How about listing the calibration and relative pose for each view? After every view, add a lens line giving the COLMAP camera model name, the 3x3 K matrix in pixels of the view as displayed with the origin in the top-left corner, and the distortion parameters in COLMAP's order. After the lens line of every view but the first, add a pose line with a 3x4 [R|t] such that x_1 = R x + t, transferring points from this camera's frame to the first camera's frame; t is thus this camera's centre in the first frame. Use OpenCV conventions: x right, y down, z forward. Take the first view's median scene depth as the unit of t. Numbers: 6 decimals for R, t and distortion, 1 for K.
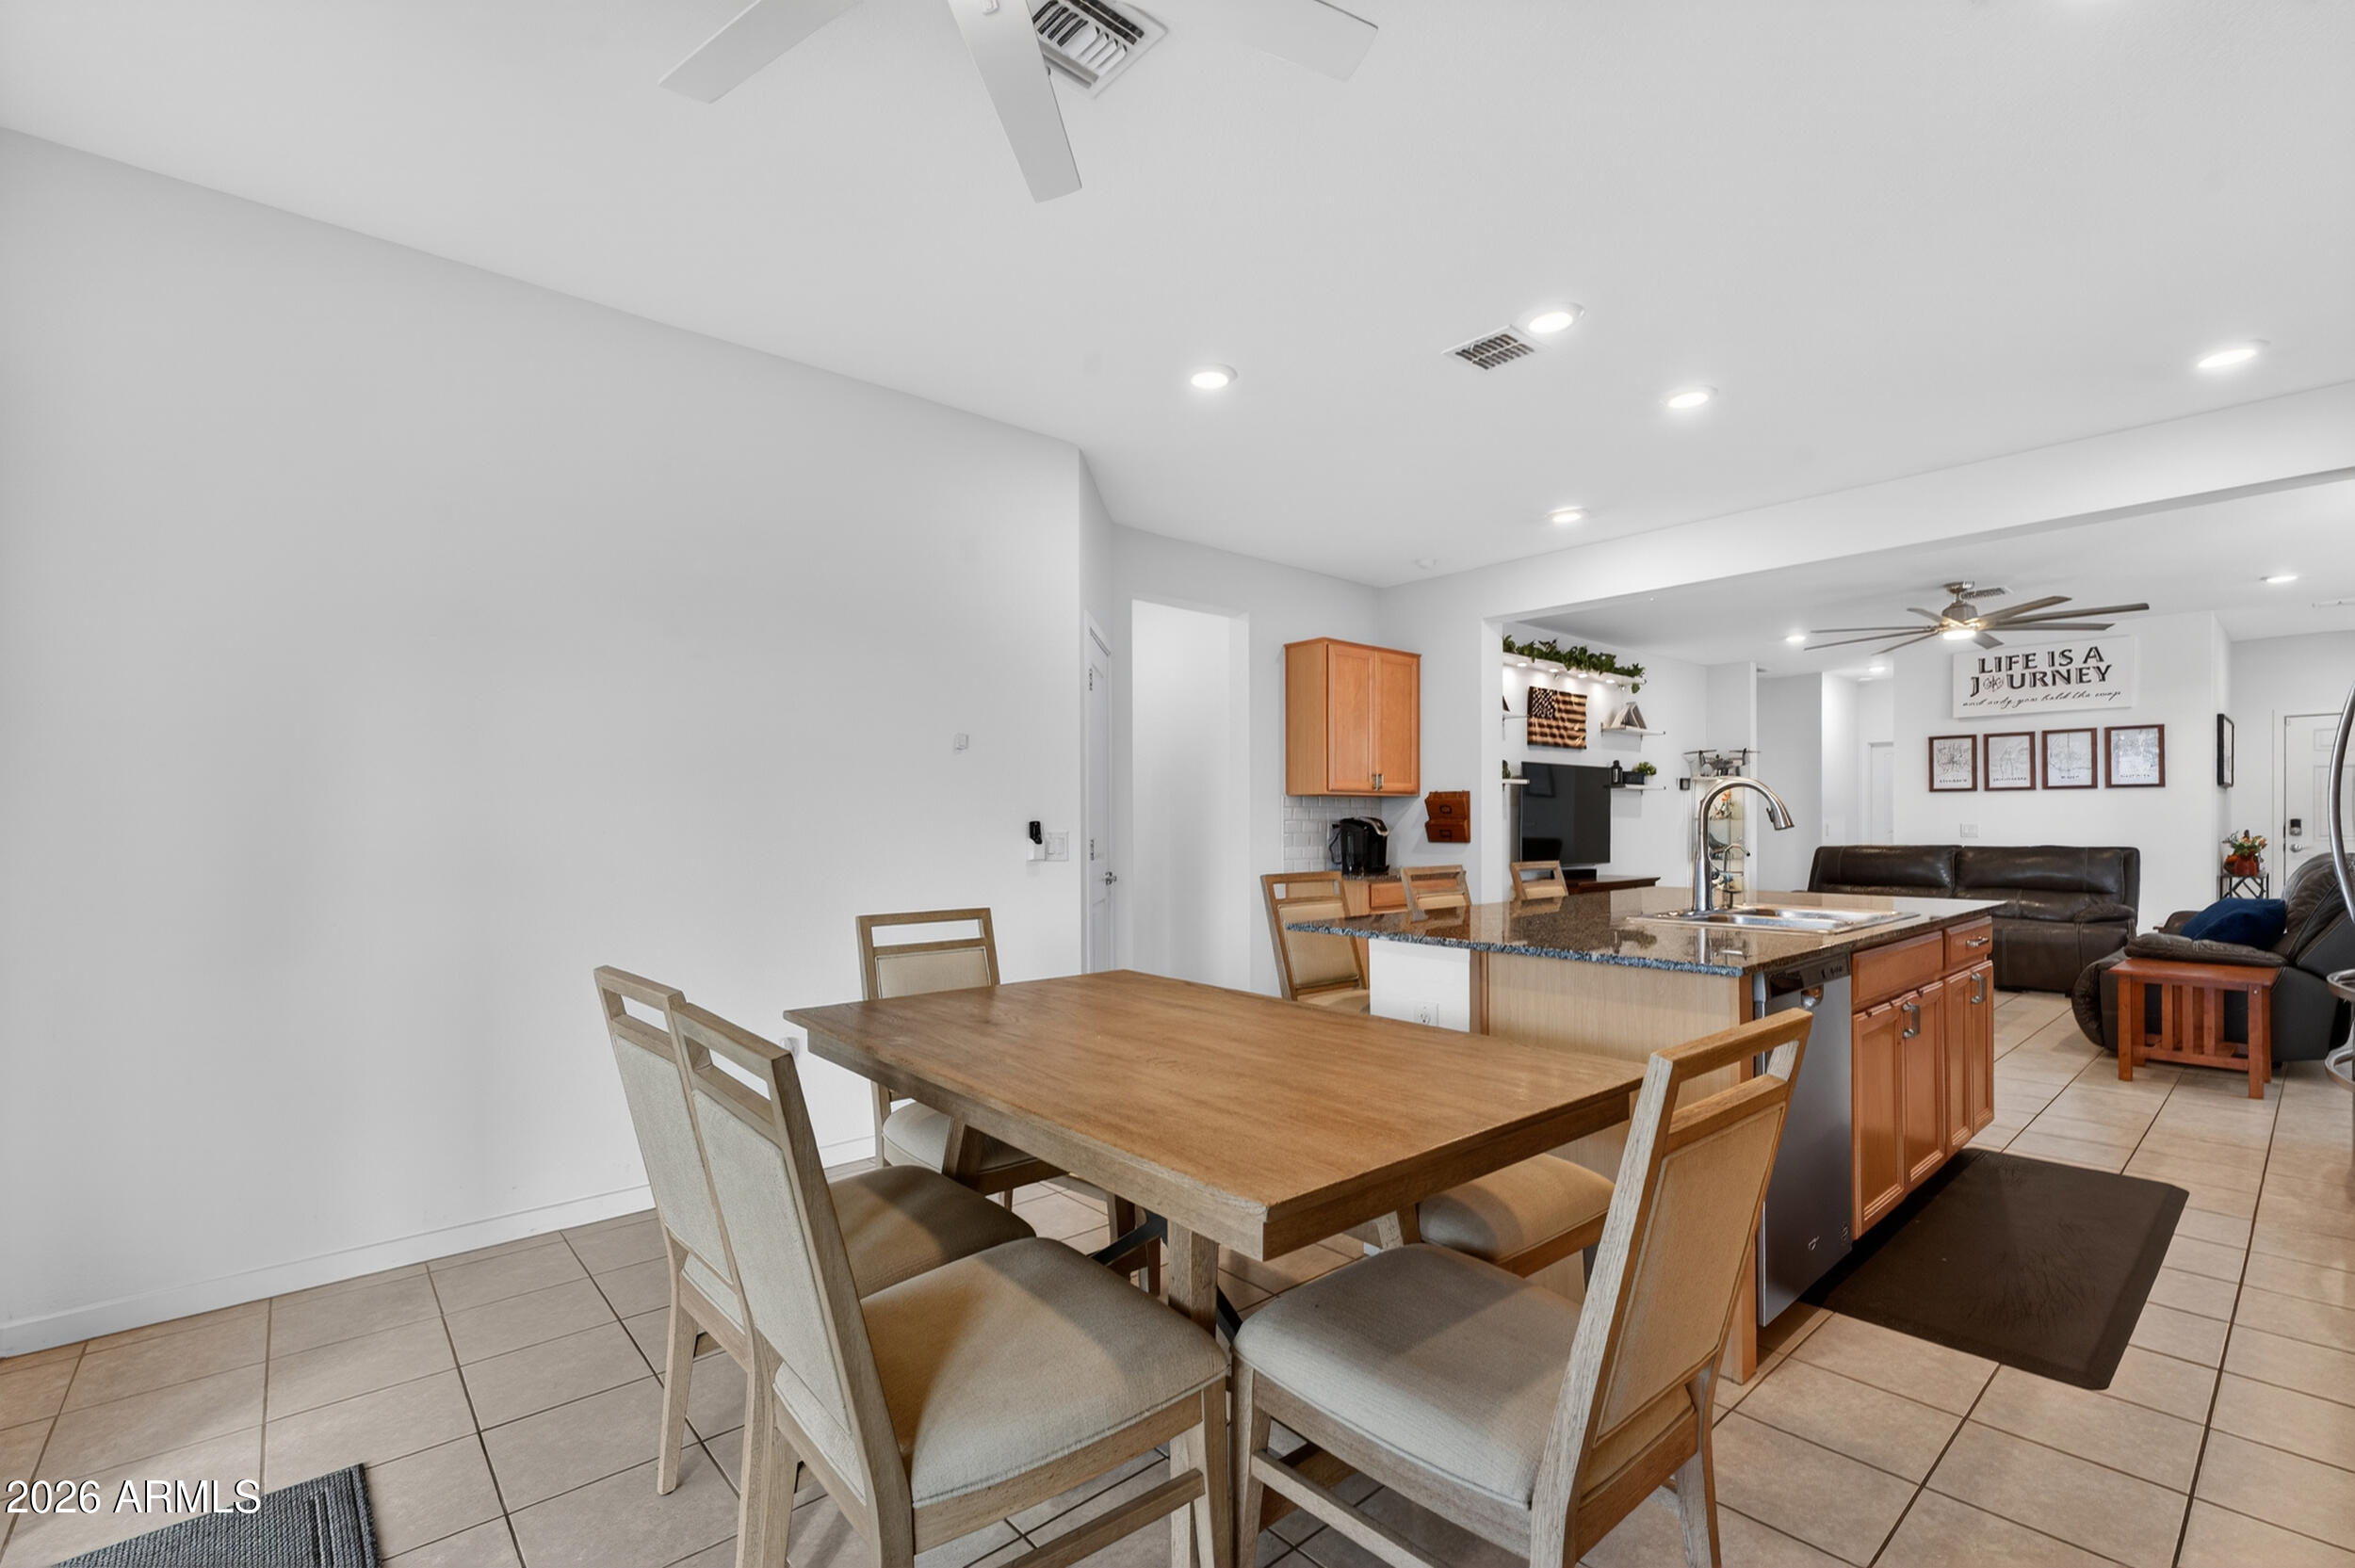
lens RADIAL K [[1012.6, 0, 1167.3], [0, 1012.6, 827.0], [0, 0, 1]] dist [-0.001214, -0.003029]
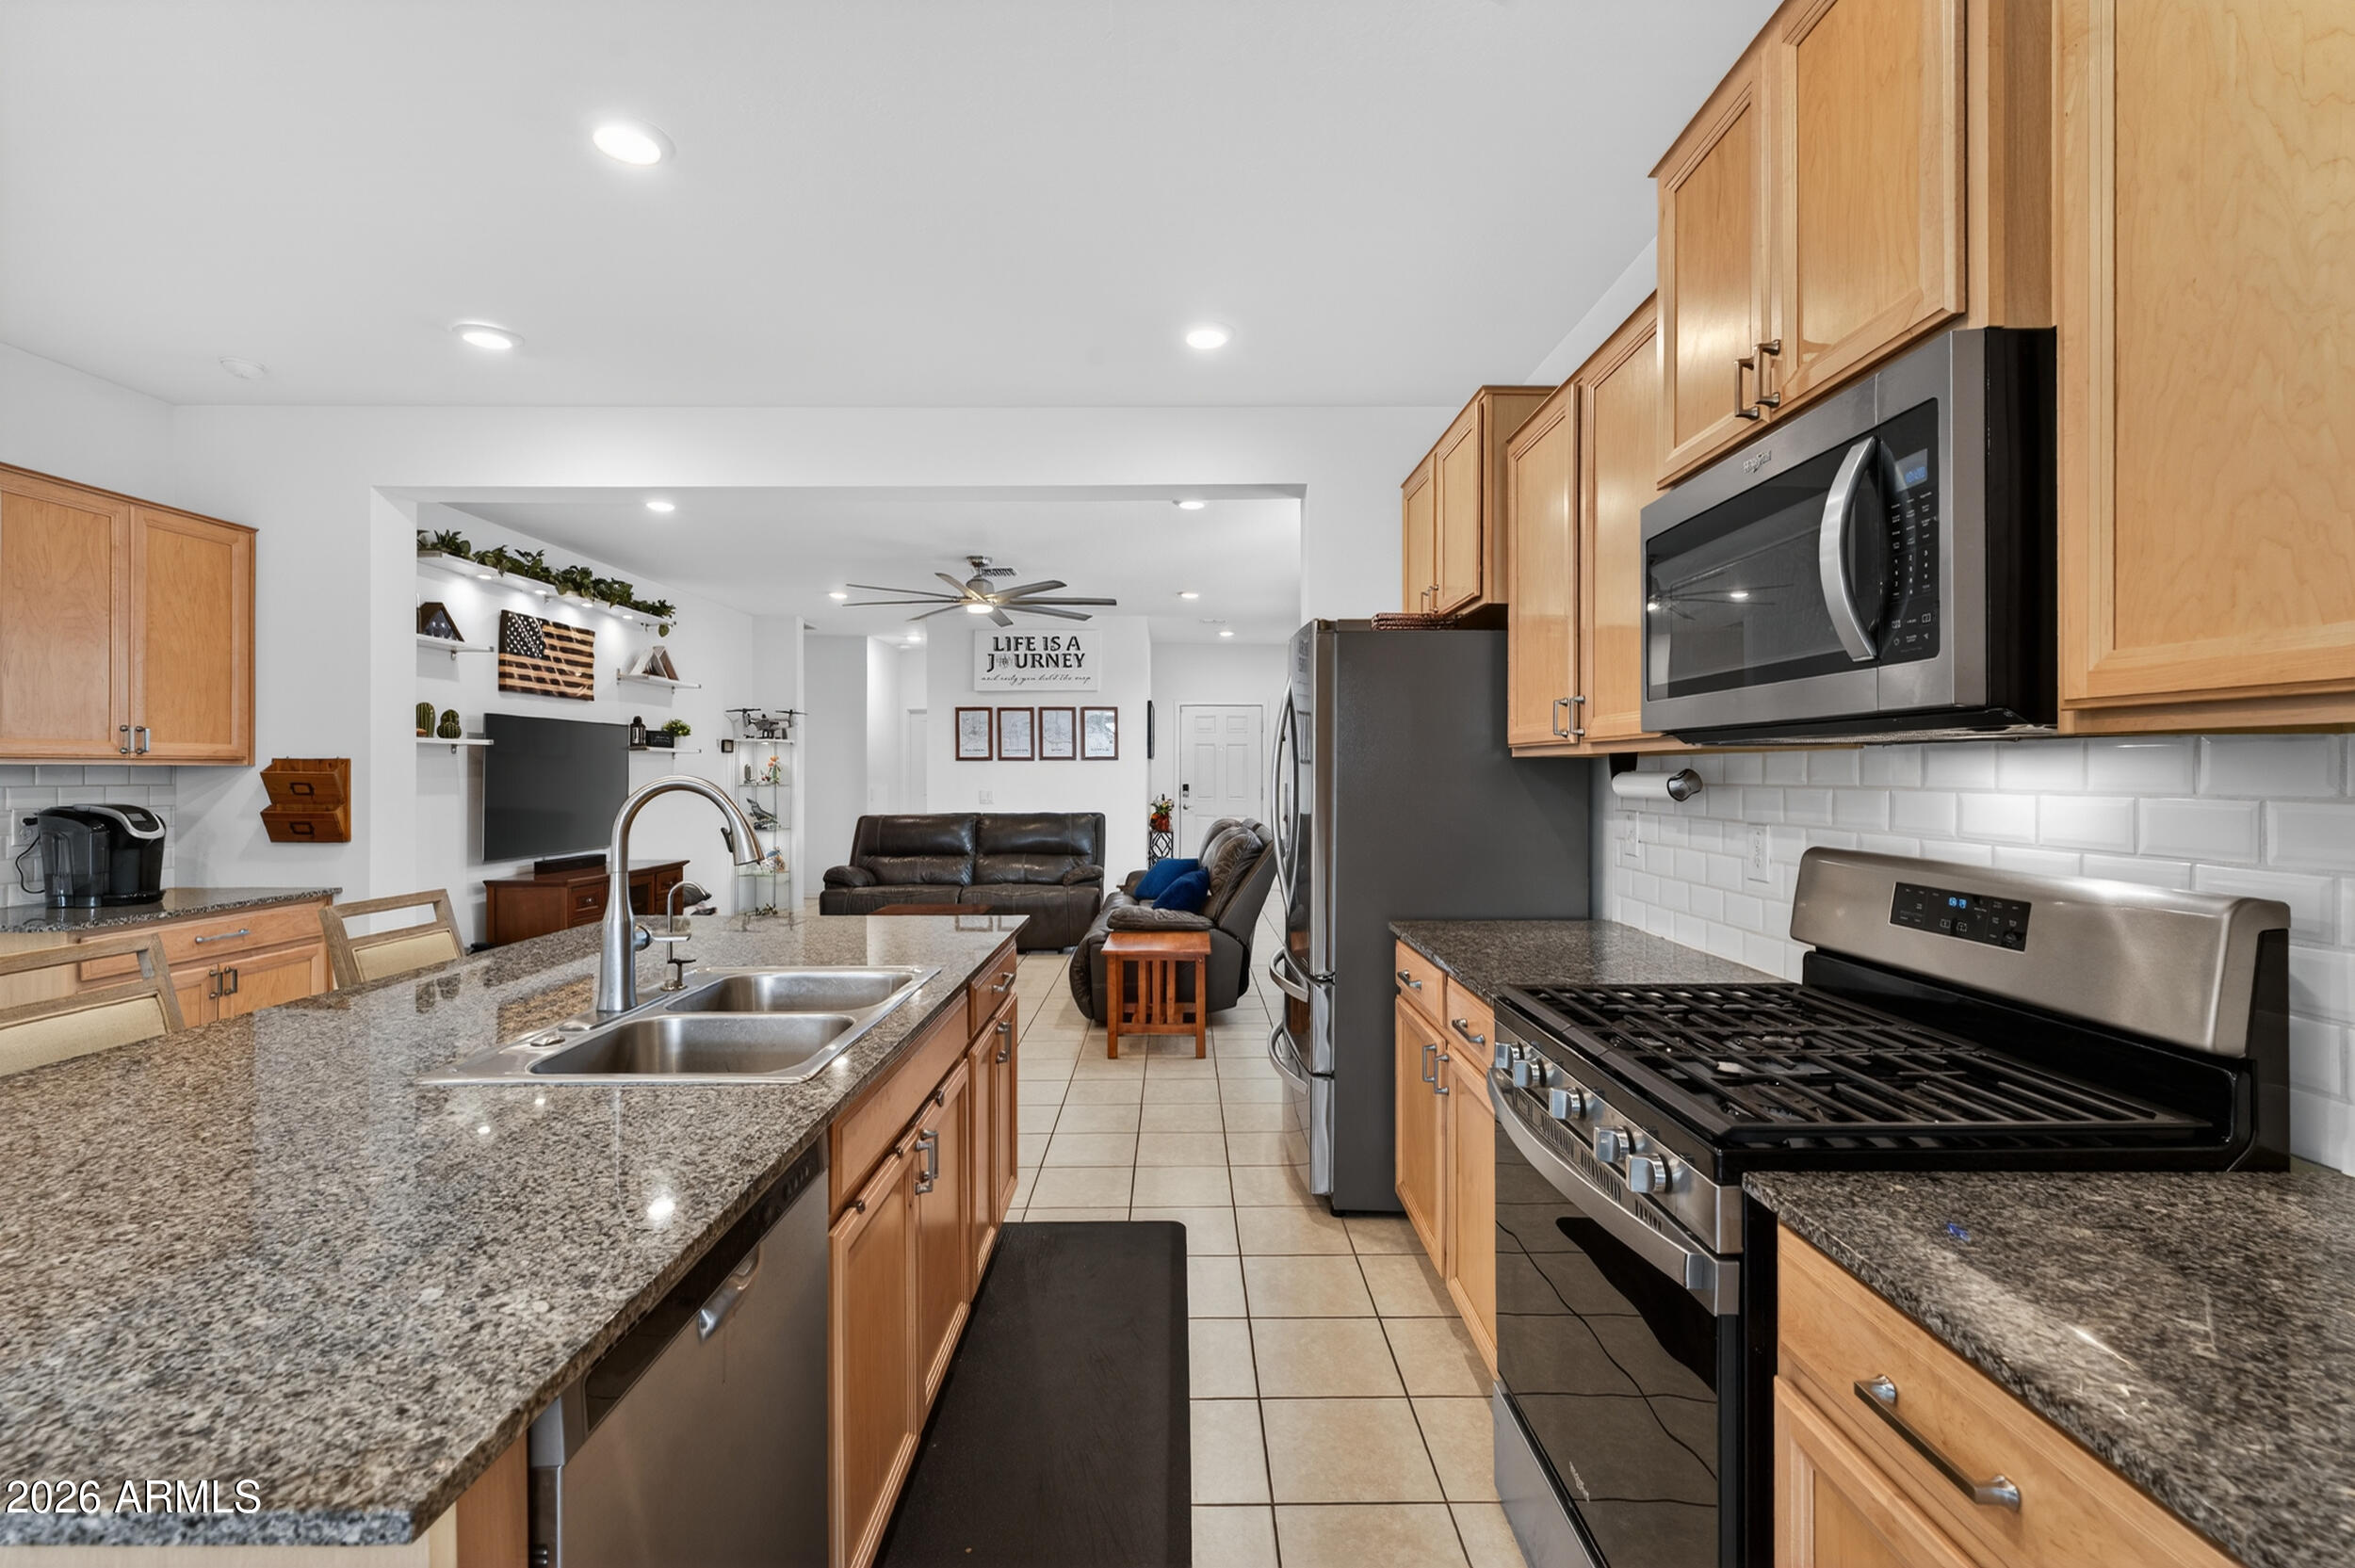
lens RADIAL K [[1012.6, 0, 1186.9], [0, 1012.6, 780.0], [0, 0, 1]] dist [-0.001214, -0.003029]
pose [[0.646042, -0.002975, 0.763296, 0.123630], [0.001654, 0.999996, 0.002497, -0.018449], [-0.763300, -0.000351, 0.646044, 0.160173]]
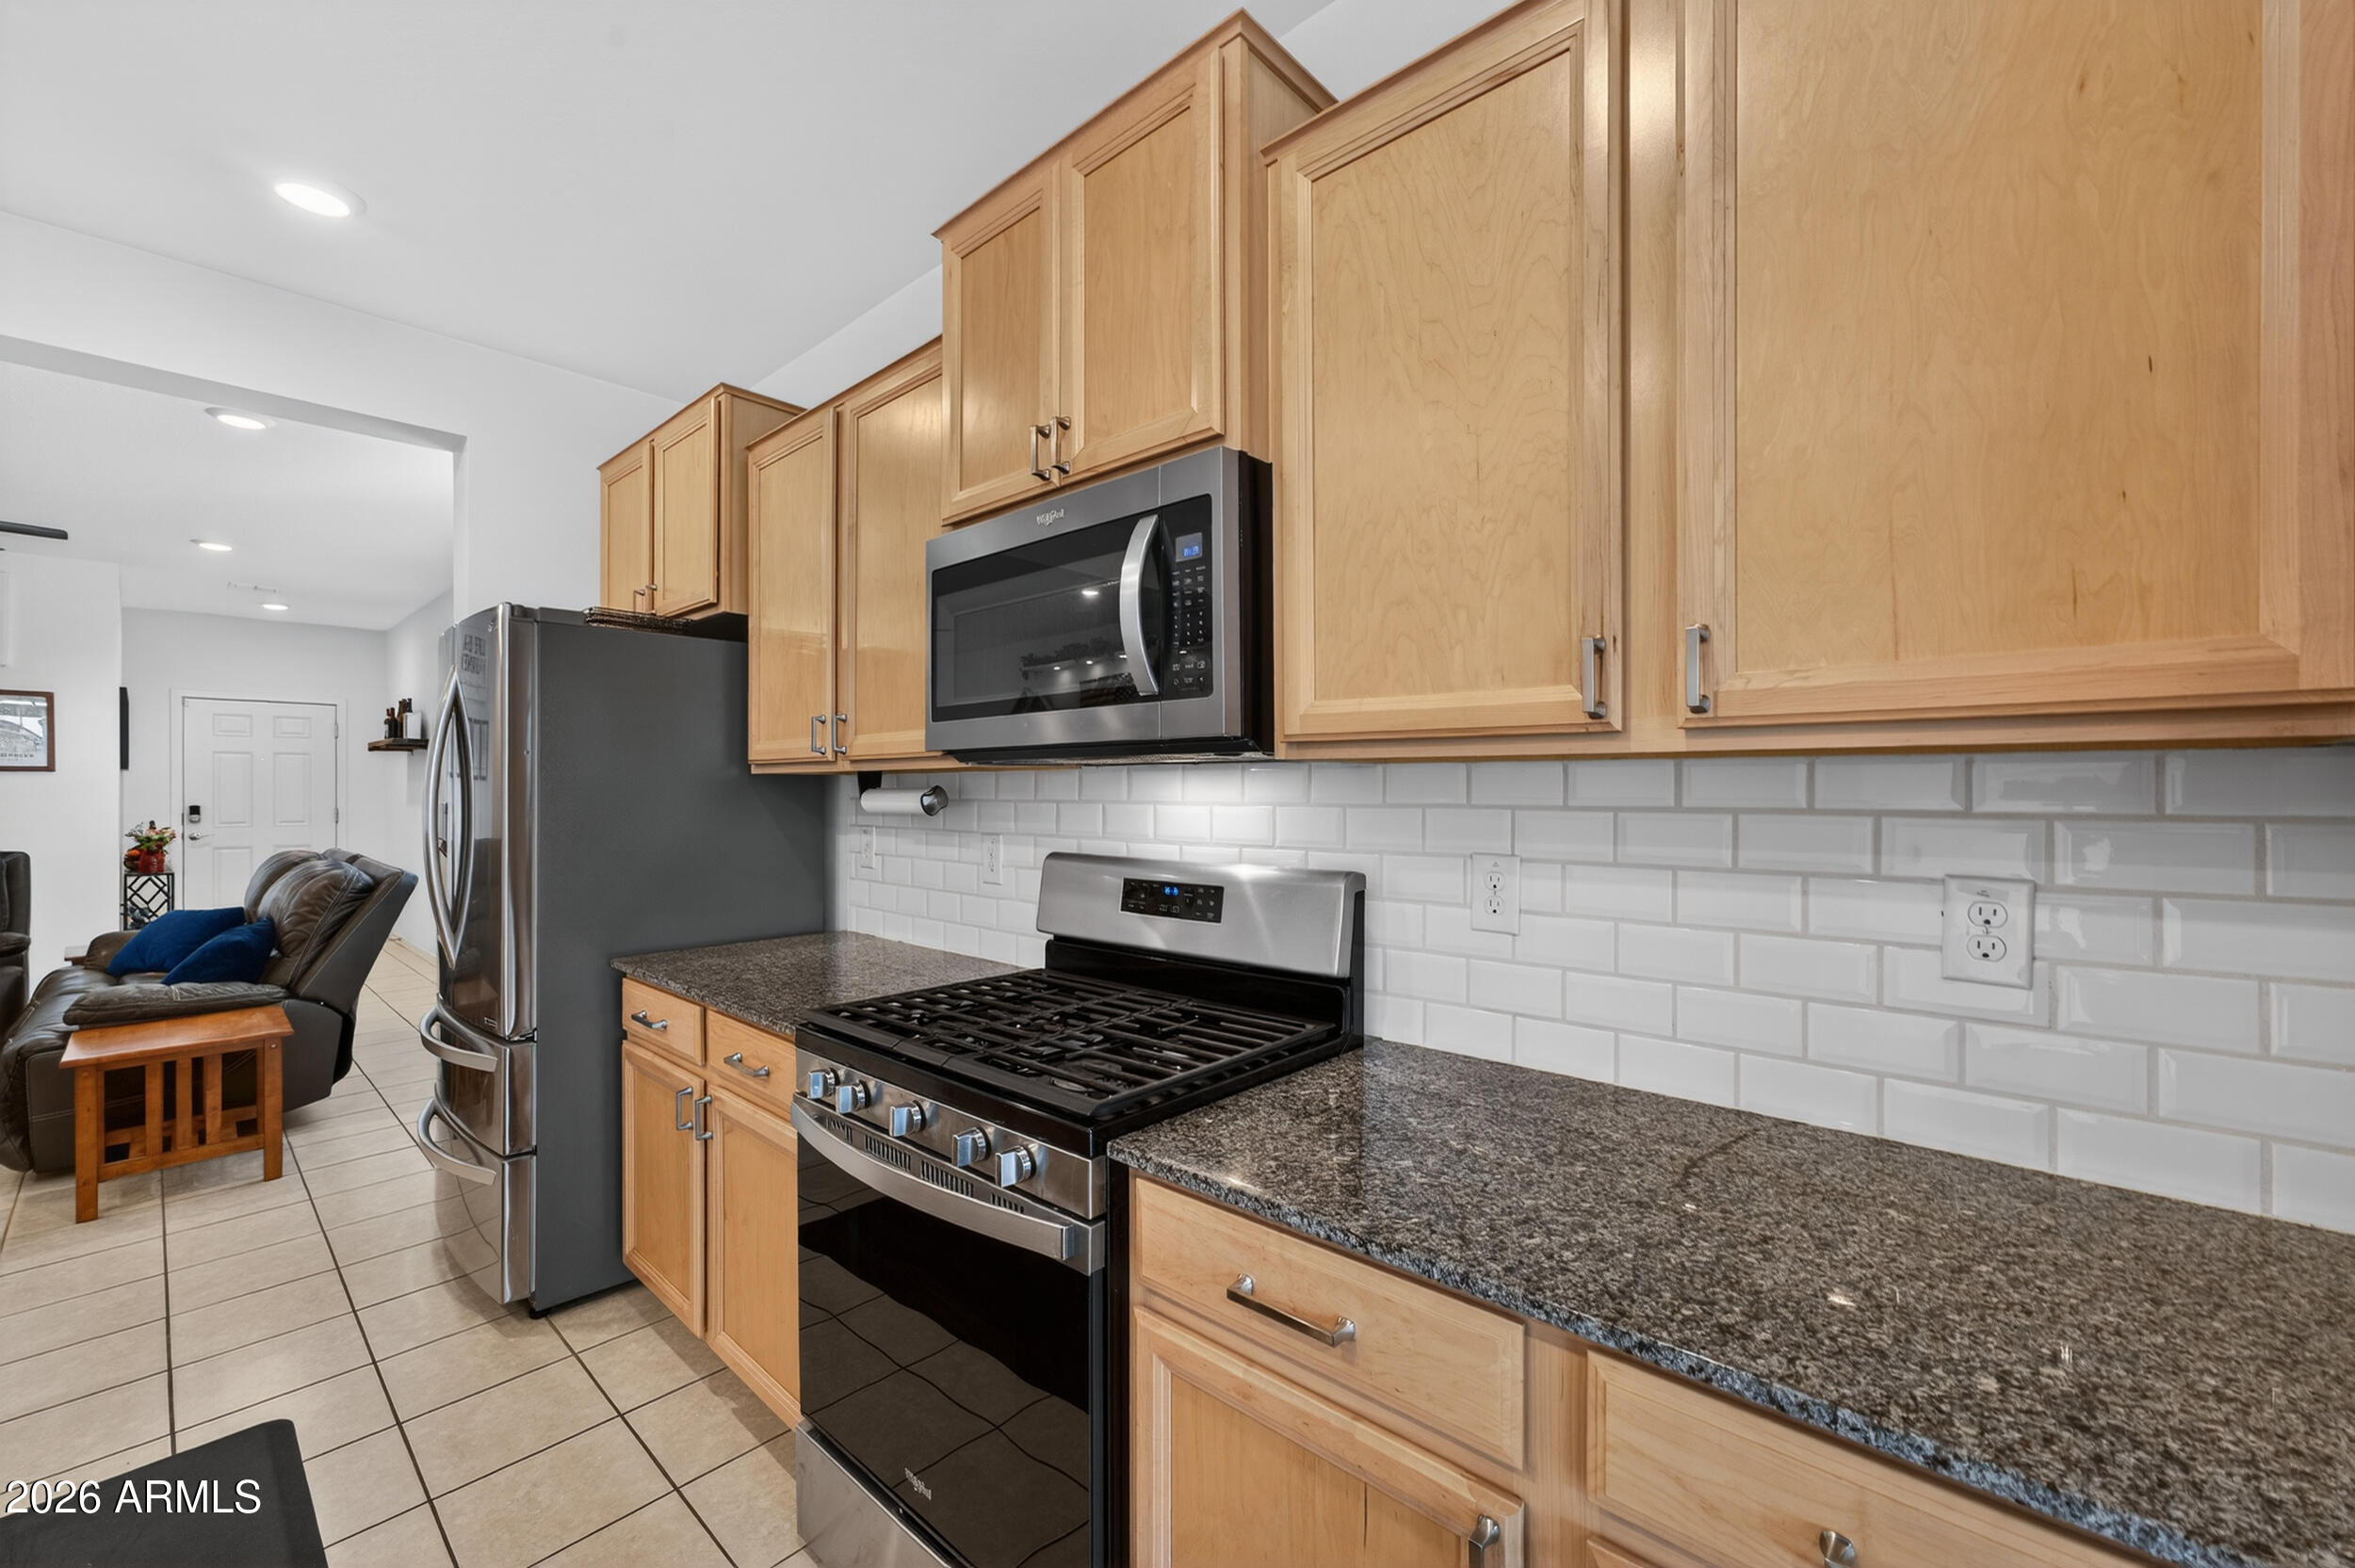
lens RADIAL K [[949.2, 0, 1177.3], [0, 949.2, 794.6], [0, 0, 1]] dist [-0.018471, 0.011790]
pose [[-0.119041, -0.001764, 0.992888, 0.131138], [0.004901, 0.999985, 0.002365, -0.018285], [-0.992877, 0.005148, -0.119031, 0.197688]]
